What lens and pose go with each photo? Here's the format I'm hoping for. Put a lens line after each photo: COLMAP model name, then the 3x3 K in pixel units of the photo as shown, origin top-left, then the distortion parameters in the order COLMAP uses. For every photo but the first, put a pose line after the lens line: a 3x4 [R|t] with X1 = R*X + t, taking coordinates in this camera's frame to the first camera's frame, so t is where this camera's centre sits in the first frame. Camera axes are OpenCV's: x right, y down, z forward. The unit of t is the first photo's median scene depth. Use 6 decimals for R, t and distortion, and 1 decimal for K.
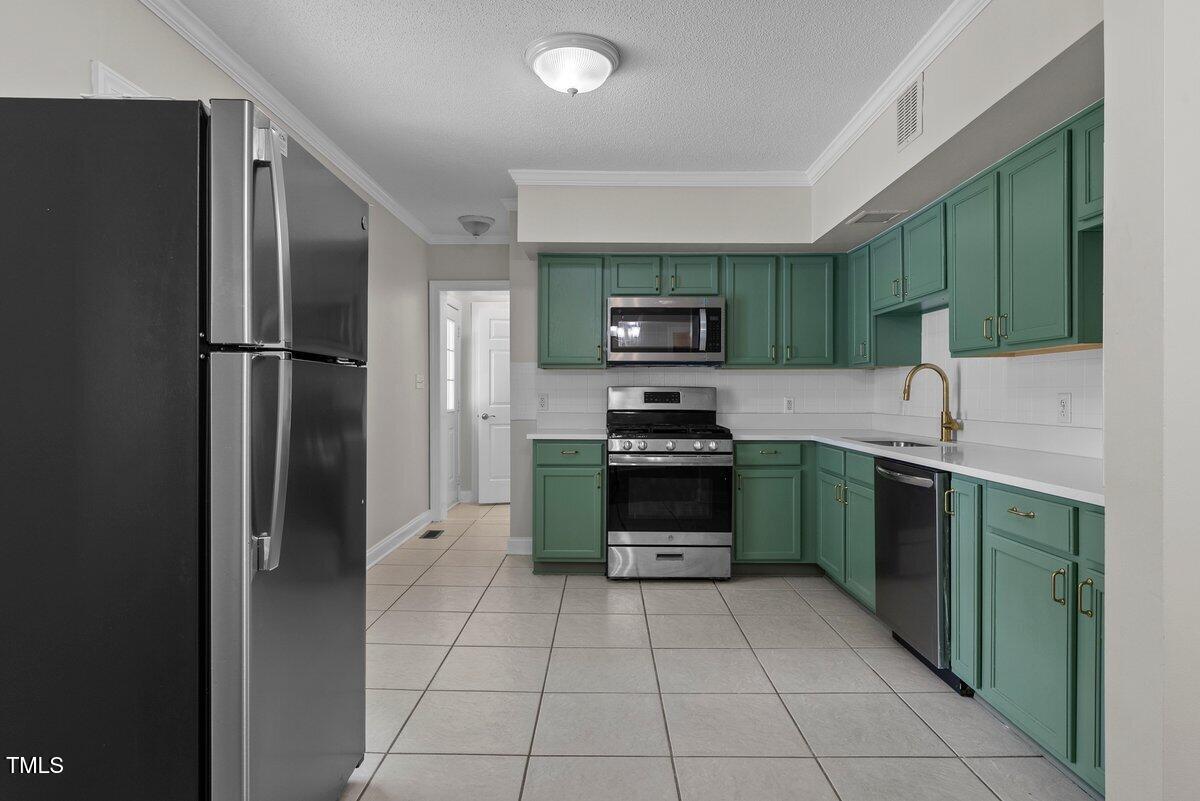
lens RADIAL K [[657.9, 0, 600.3], [0, 657.9, 396.5], [0, 0, 1]] dist [-0.000955, 0.003452]
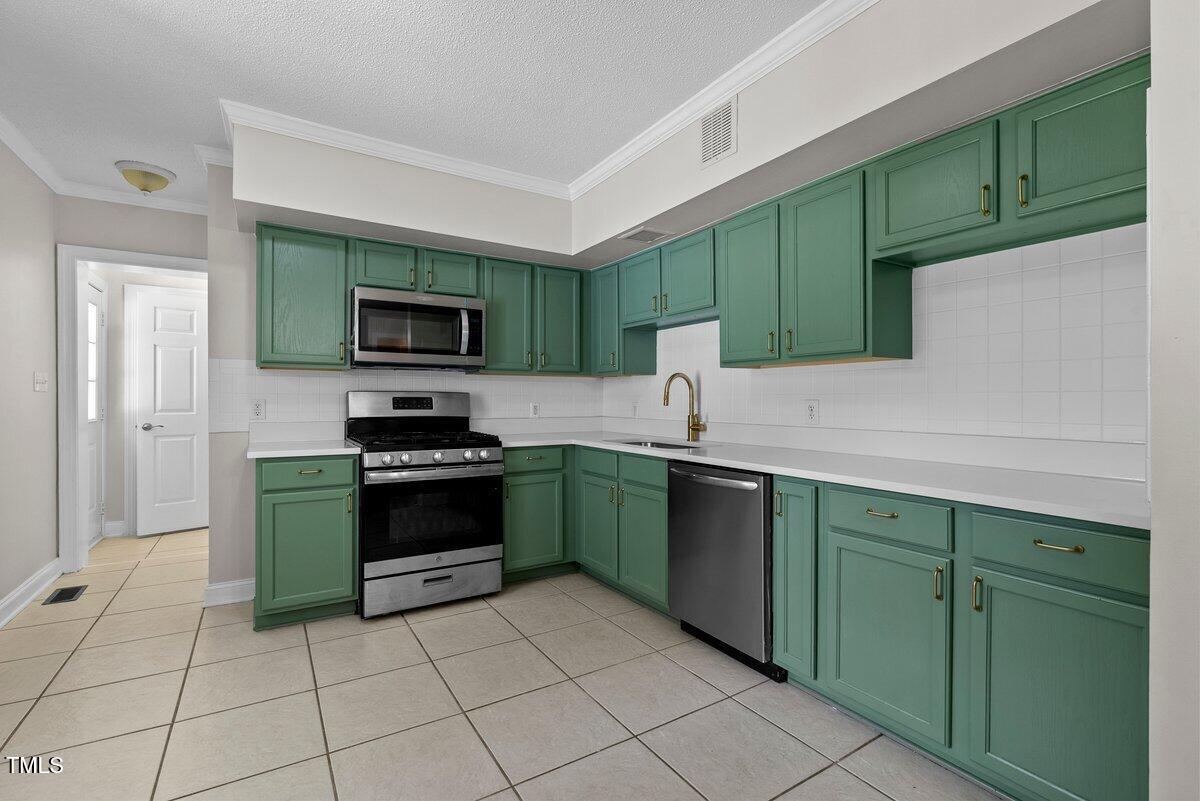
lens RADIAL K [[539.1, 0, 601.0], [0, 539.1, 400.2], [0, 0, 1]] dist [-0.009715, 0.002993]
pose [[0.844791, 0.000124, 0.535097, -0.098153], [0.000543, 0.999999, -0.001089, -0.002078], [-0.535097, 0.001210, 0.844790, 0.252969]]
